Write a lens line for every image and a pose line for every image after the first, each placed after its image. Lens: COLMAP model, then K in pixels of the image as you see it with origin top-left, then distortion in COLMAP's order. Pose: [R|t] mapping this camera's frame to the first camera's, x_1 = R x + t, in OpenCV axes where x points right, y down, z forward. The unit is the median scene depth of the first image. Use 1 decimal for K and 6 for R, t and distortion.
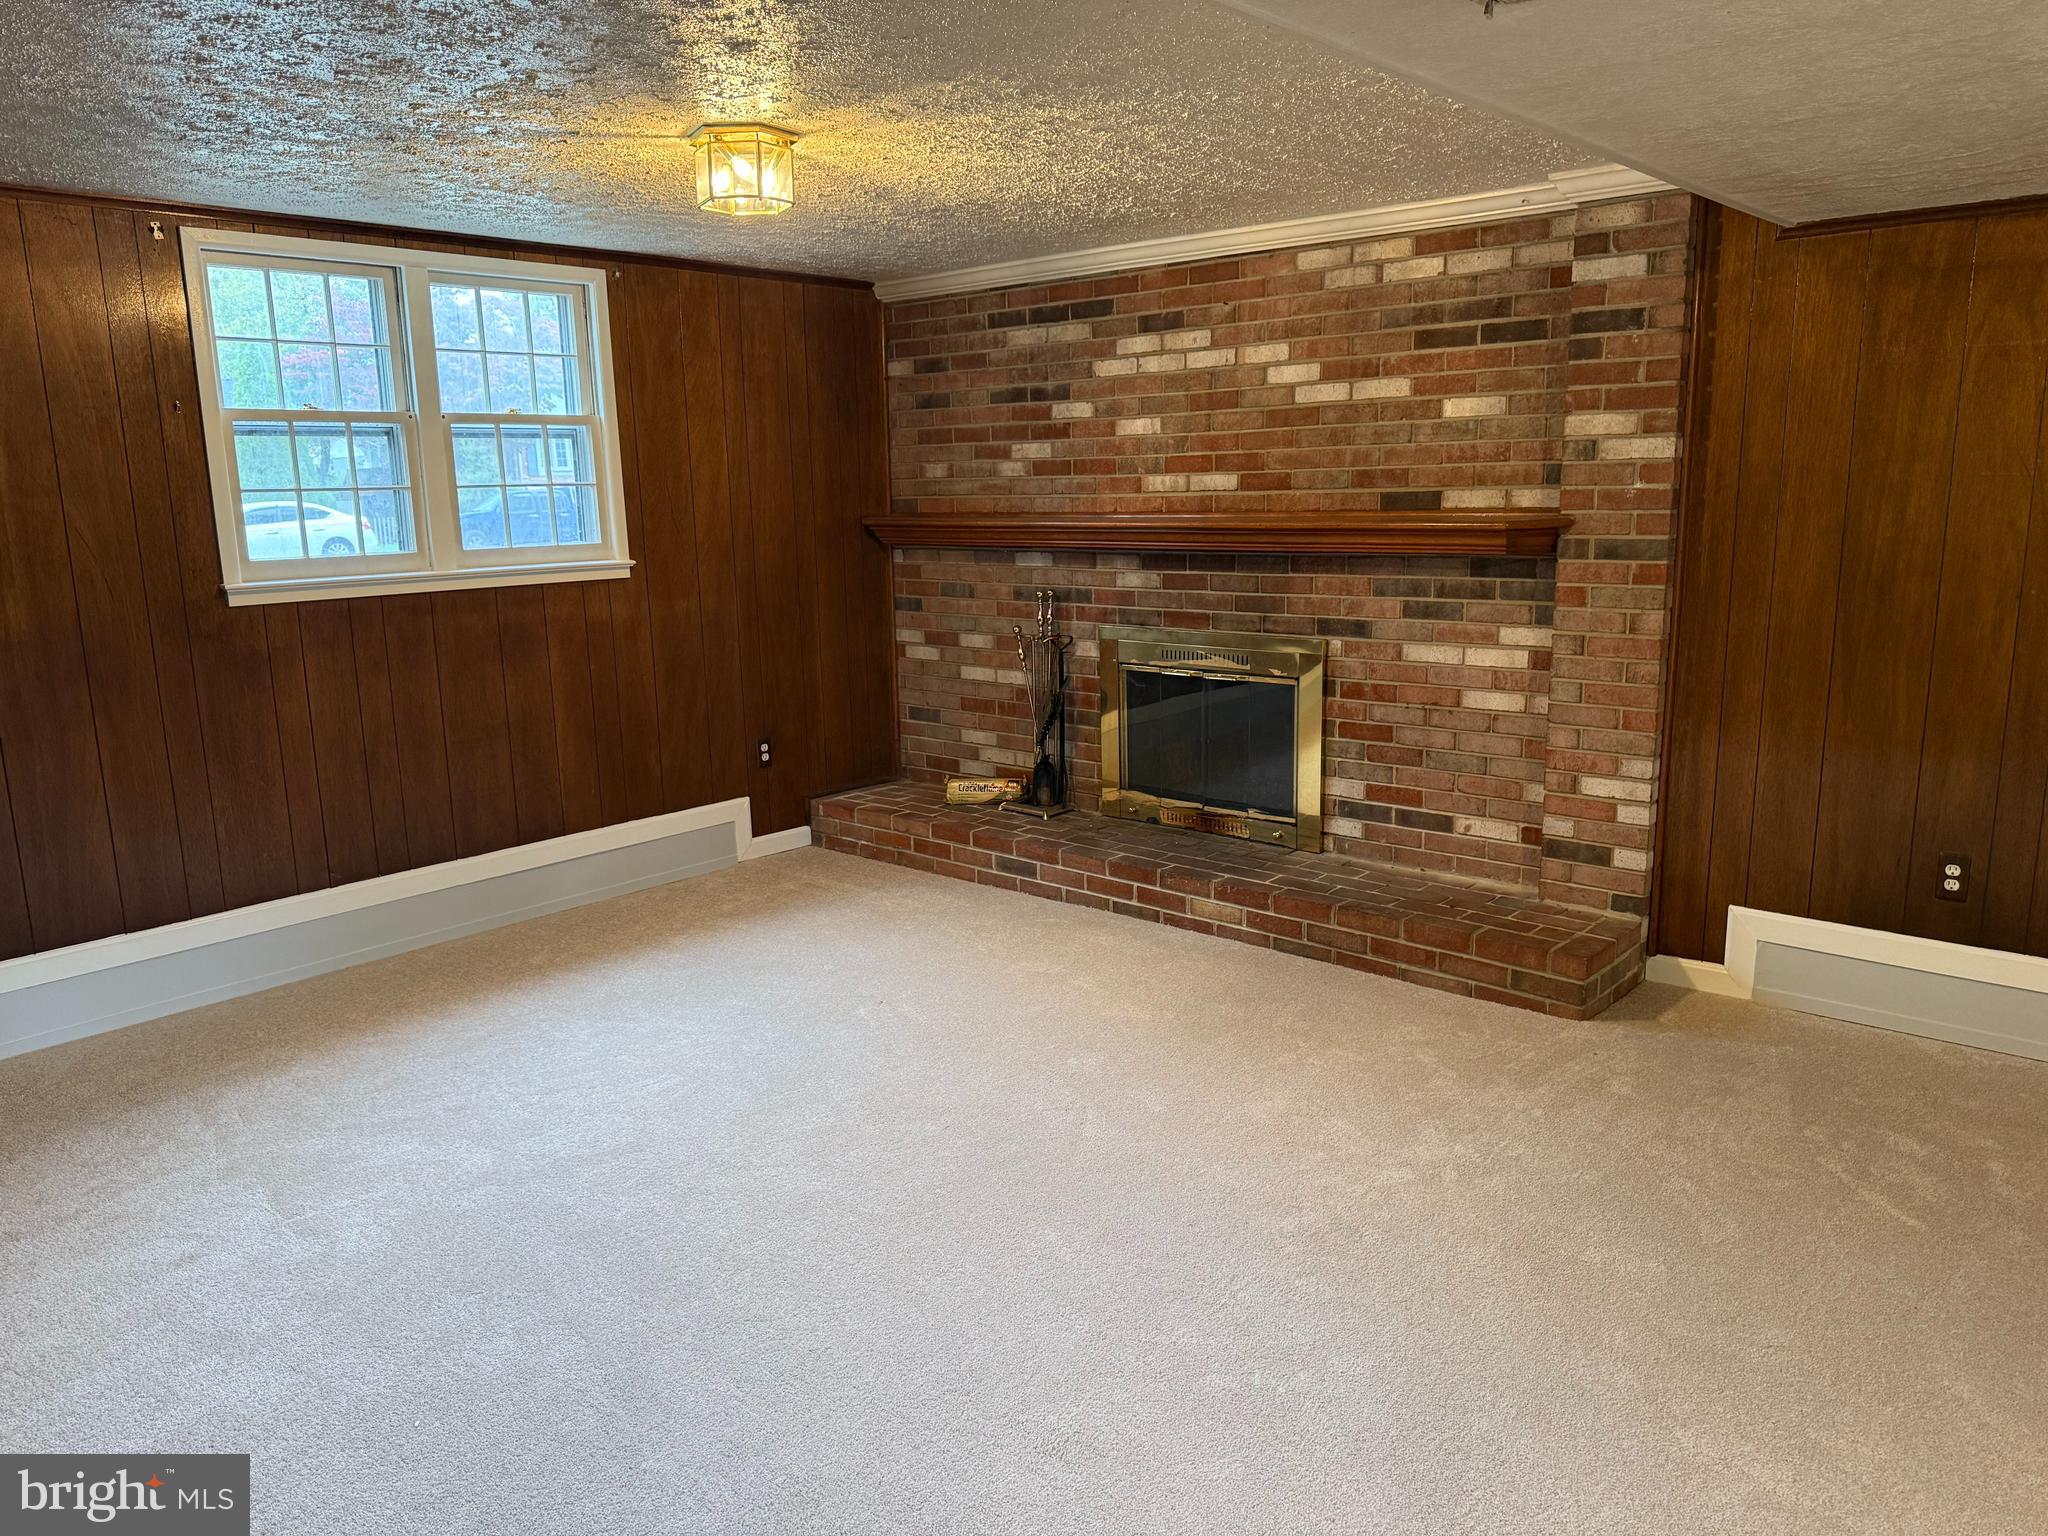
lens RADIAL K [[1423.5, 0, 1008.9], [0, 1423.5, 788.2], [0, 0, 1]] dist [0.052664, -0.065146]
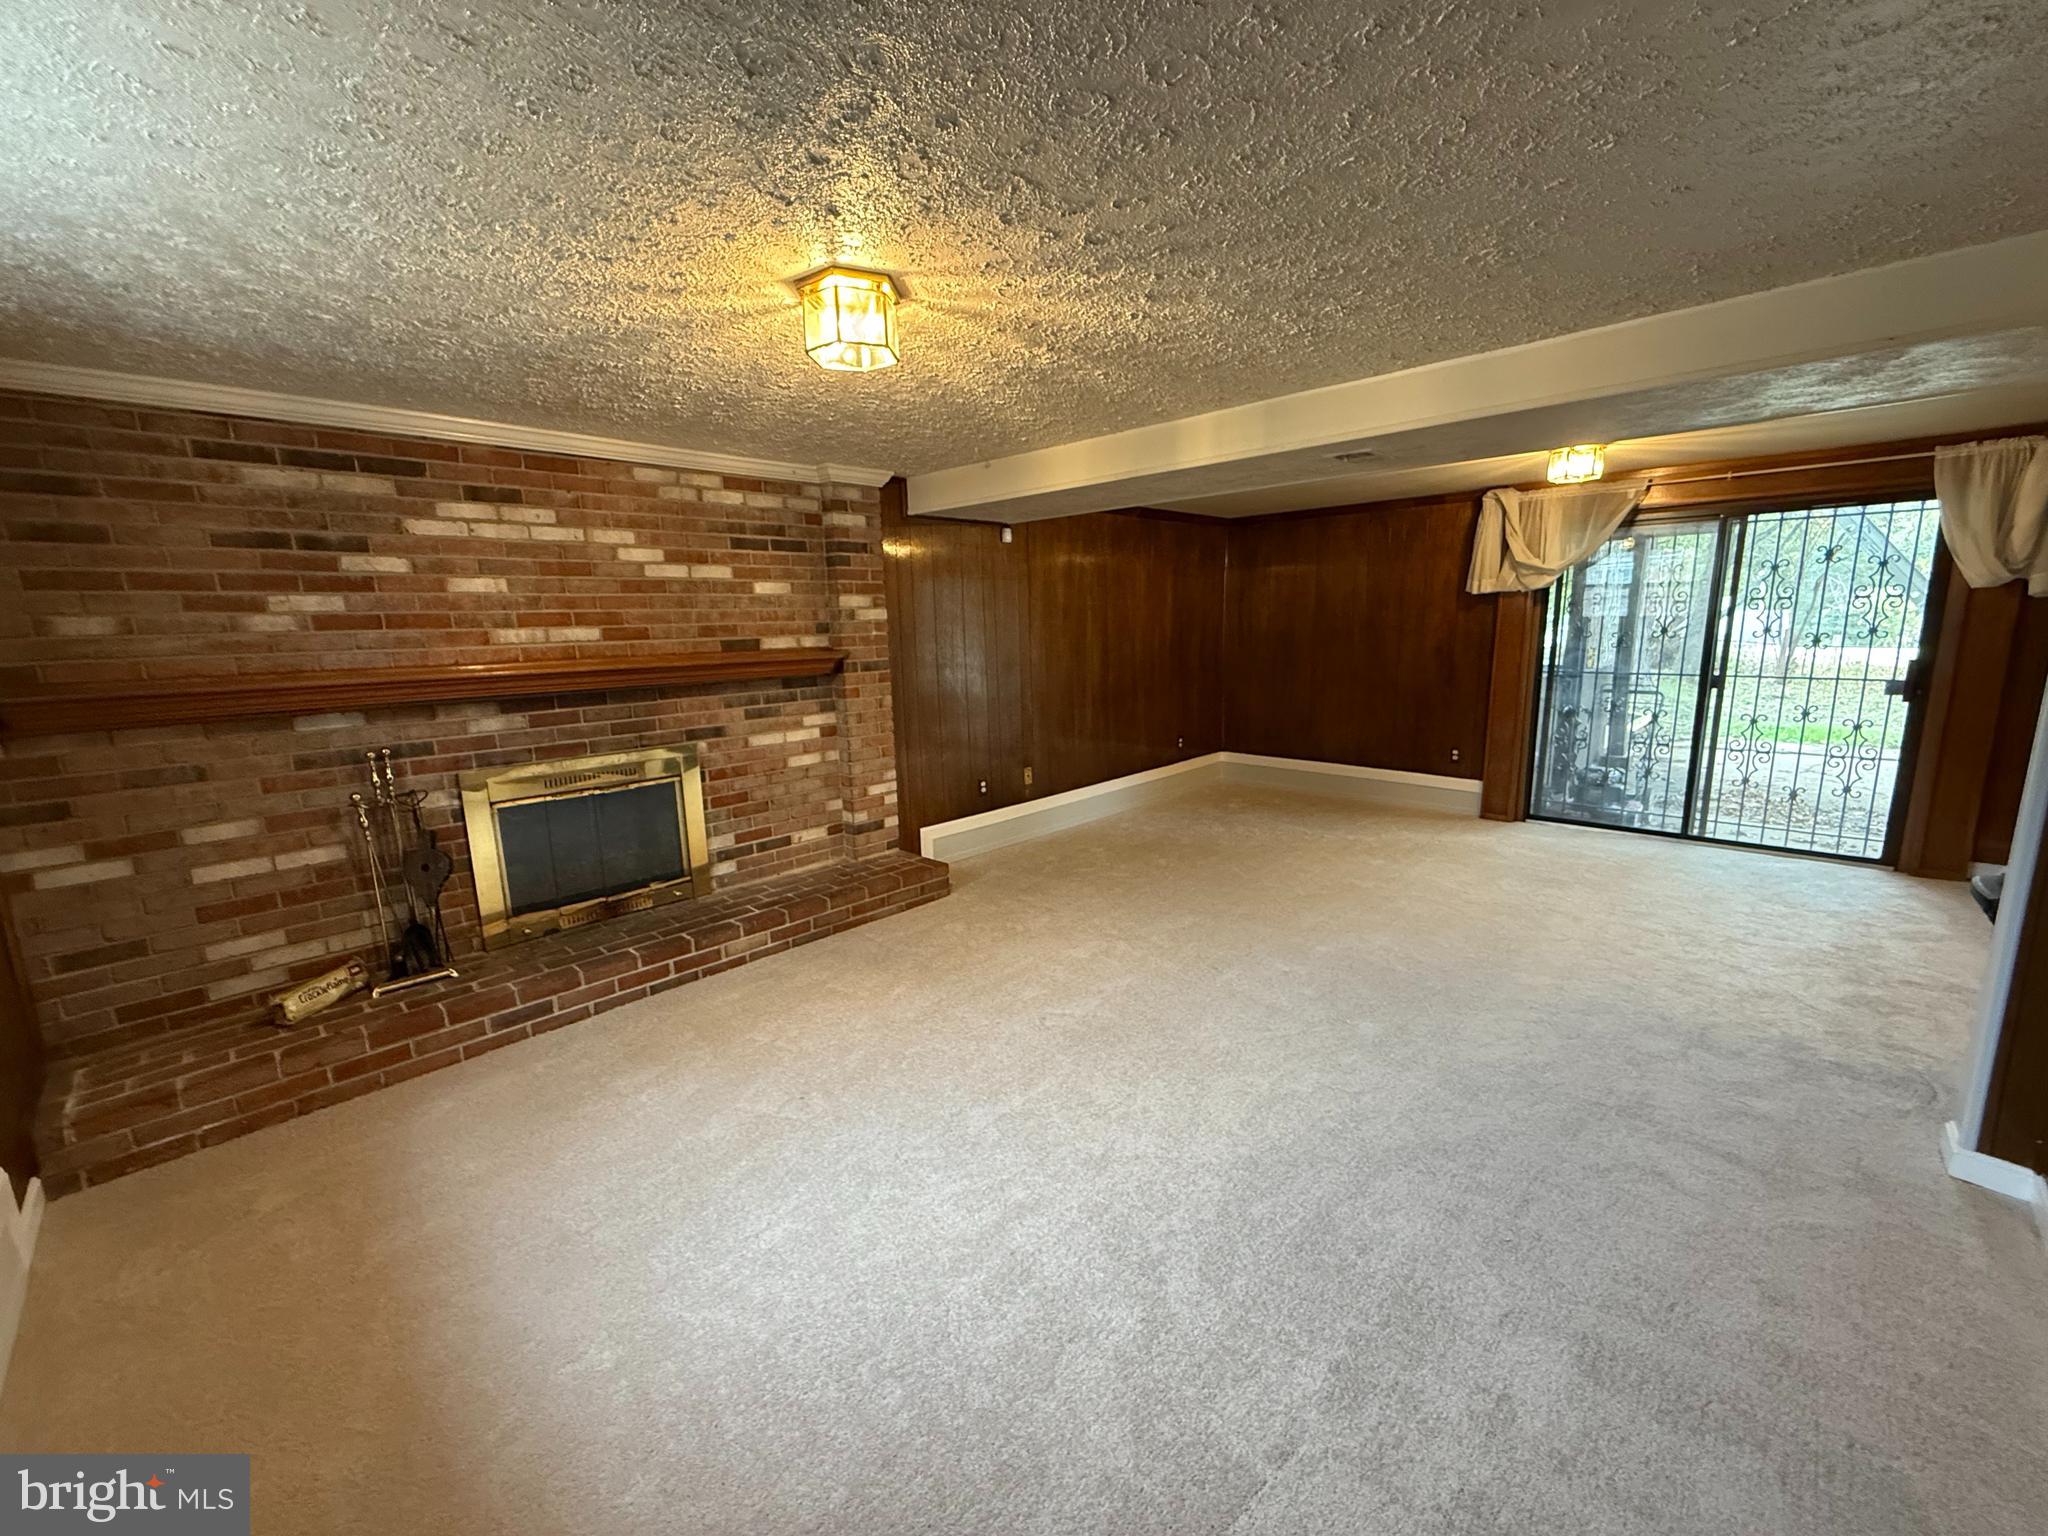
lens RADIAL K [[816.6, 0, 1014.4], [0, 816.6, 761.6], [0, 0, 1]] dist [0.001359, -0.000164]
pose [[0.047960, -0.149705, 0.987567, -0.572517], [0.234614, 0.962732, 0.134546, -0.123709], [-0.970905, 0.225244, 0.081296, 0.642594]]
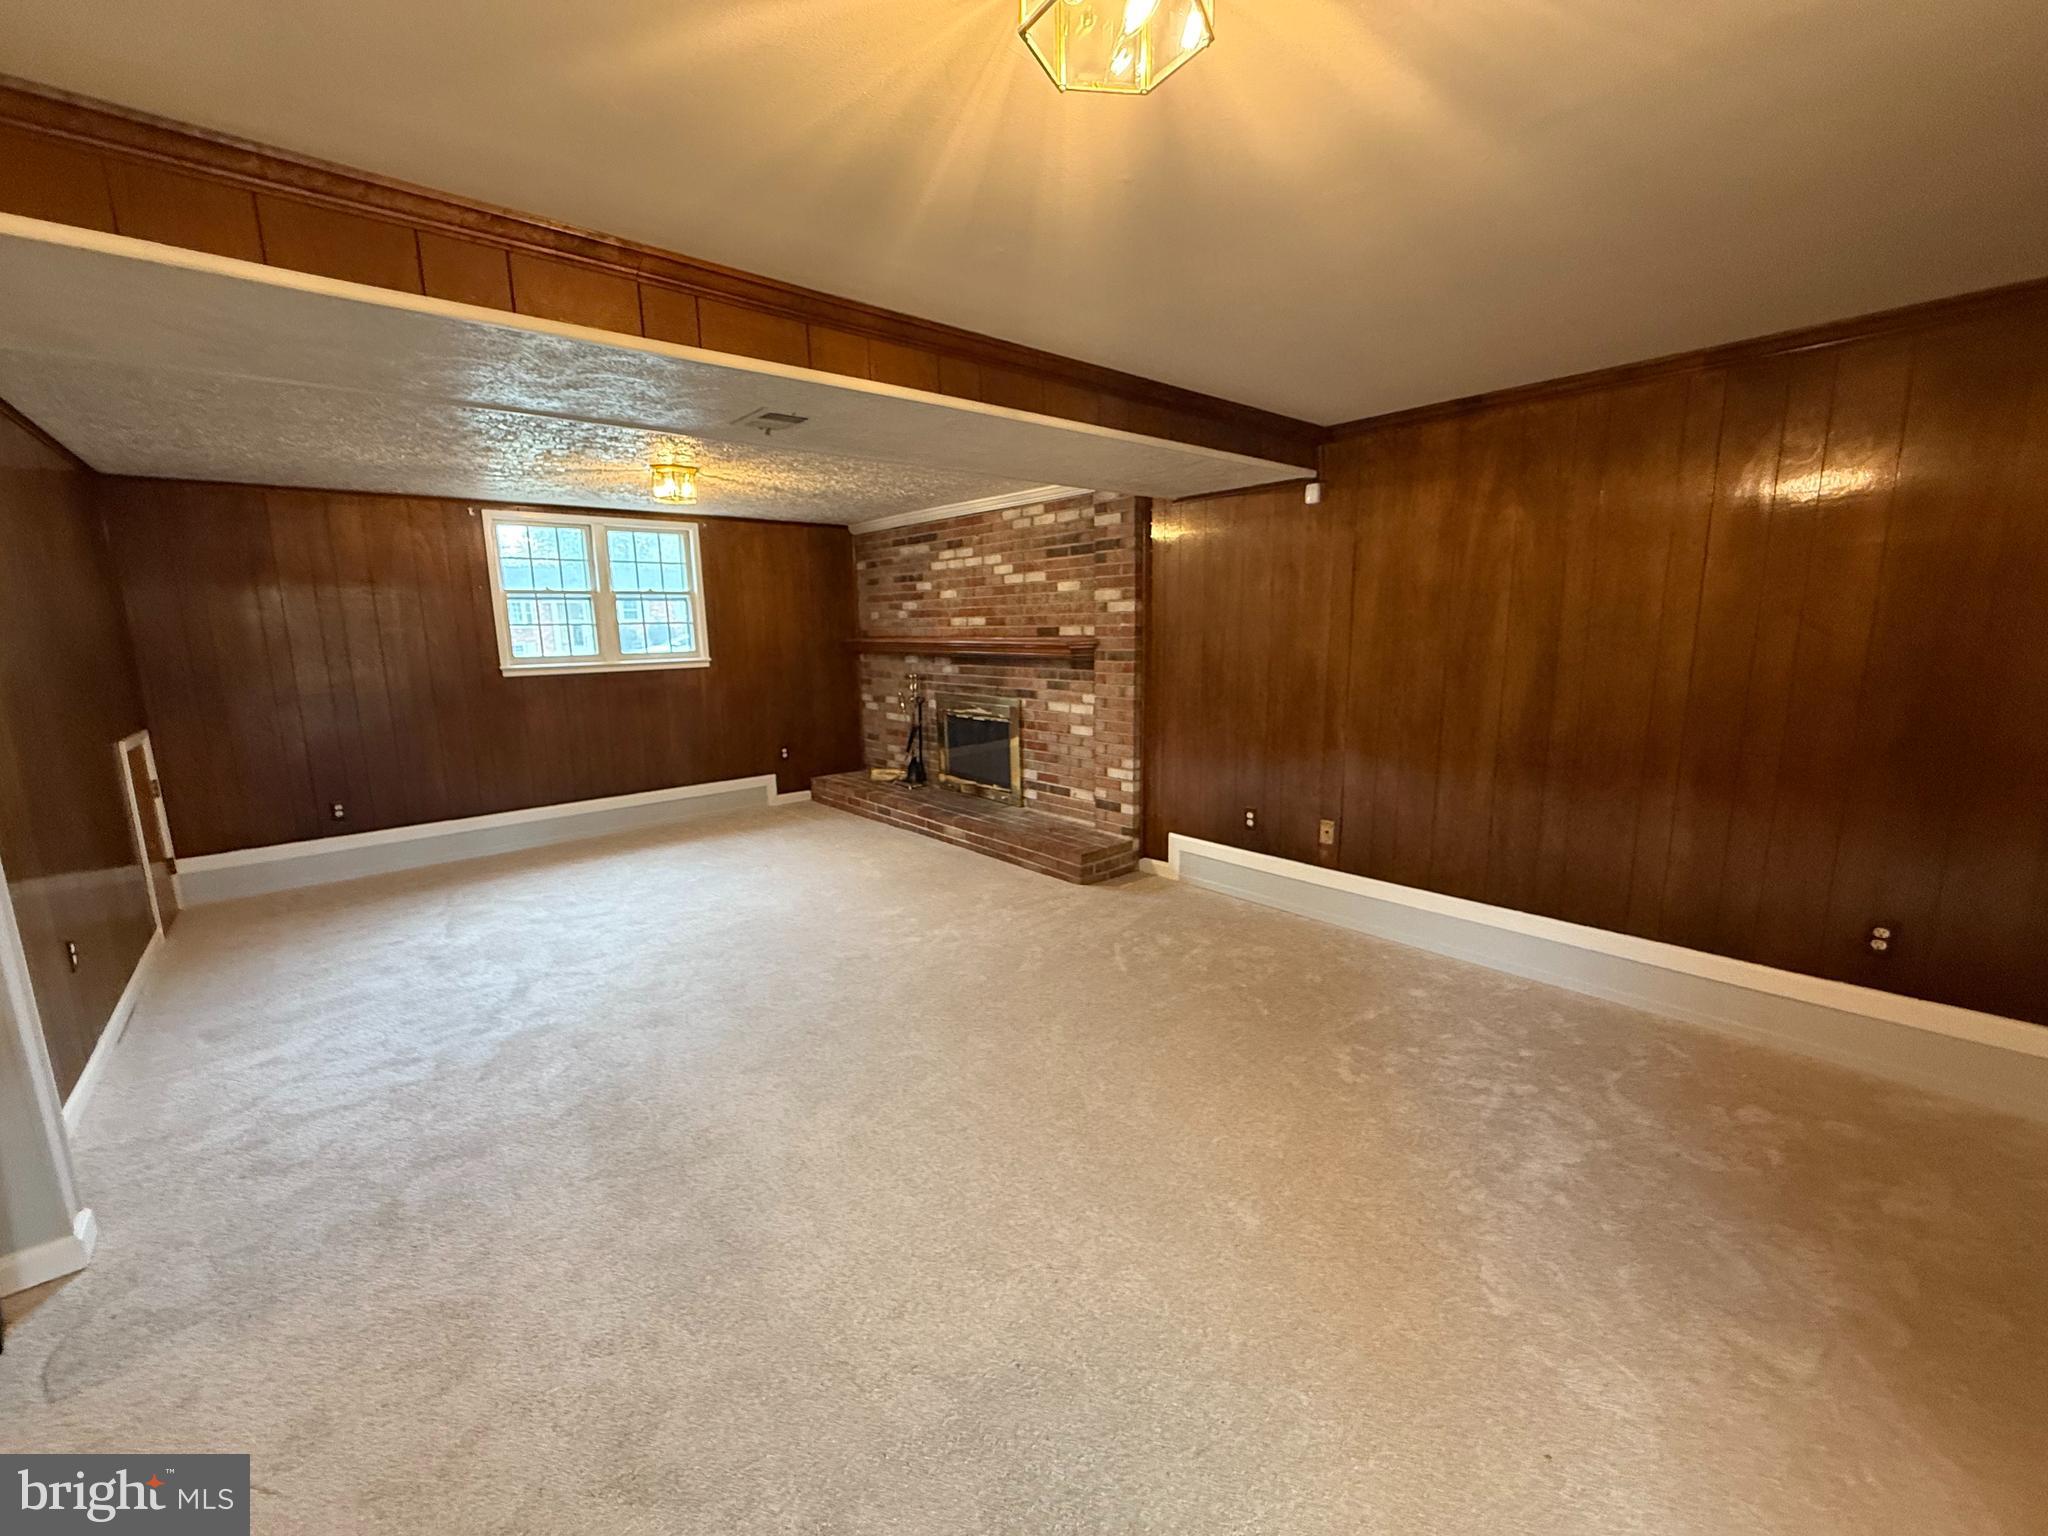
lens RADIAL K [[816.6, 0, 1011.0], [0, 816.6, 769.3], [0, 0, 1]] dist [0.001359, -0.000164]
pose [[0.991164, 0.025842, -0.130101, 0.368603], [-0.030047, 0.999084, -0.030458, 0.029424], [0.129195, 0.034098, 0.991033, -0.138540]]
